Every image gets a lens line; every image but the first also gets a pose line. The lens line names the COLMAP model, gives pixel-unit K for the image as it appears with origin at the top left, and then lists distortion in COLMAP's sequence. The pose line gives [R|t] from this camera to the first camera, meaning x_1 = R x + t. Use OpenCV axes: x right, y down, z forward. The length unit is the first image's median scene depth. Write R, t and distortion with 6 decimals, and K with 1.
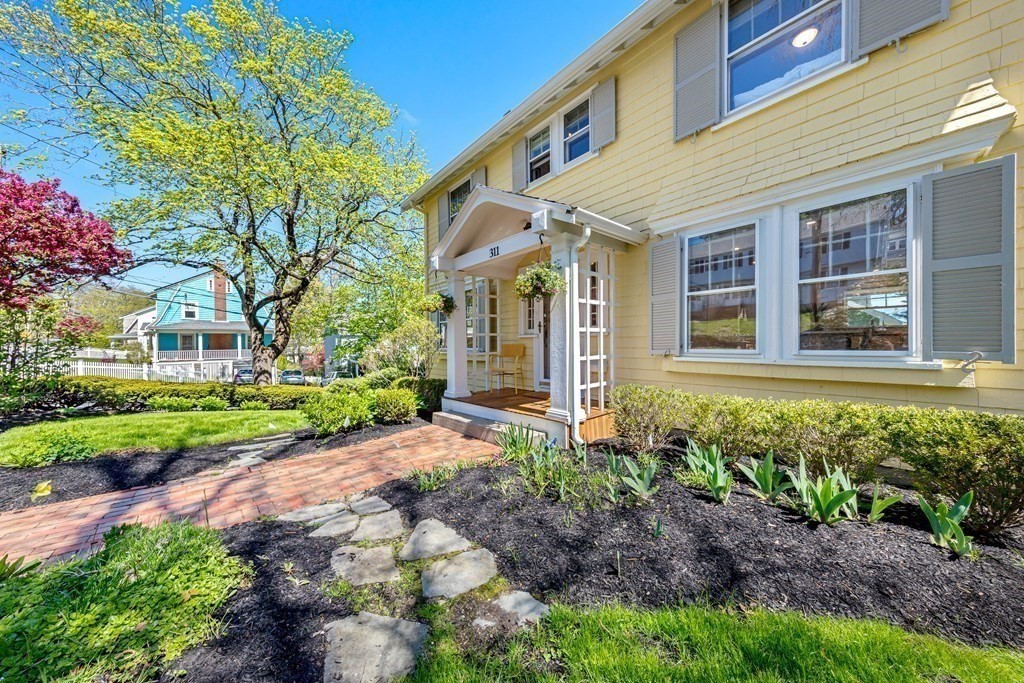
lens RADIAL K [[332.5, 0, 512.0], [0, 332.5, 341.5], [0, 0, 1]] dist [0.000411, 0.000017]
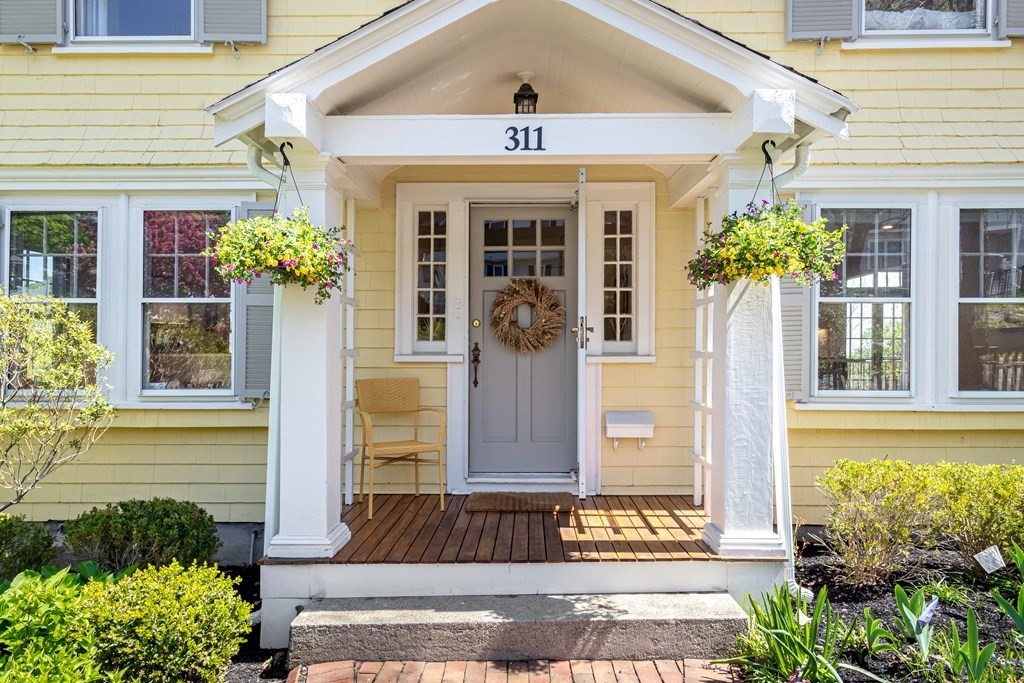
lens RADIAL K [[631.1, 0, 513.8], [0, 631.1, 352.4], [0, 0, 1]] dist [-0.002159, -0.001251]
pose [[0.669597, 0.015091, 0.742571, -0.680603], [-0.013495, 0.999876, -0.008151, -0.028971], [-0.742602, -0.004563, 0.669717, 0.626767]]
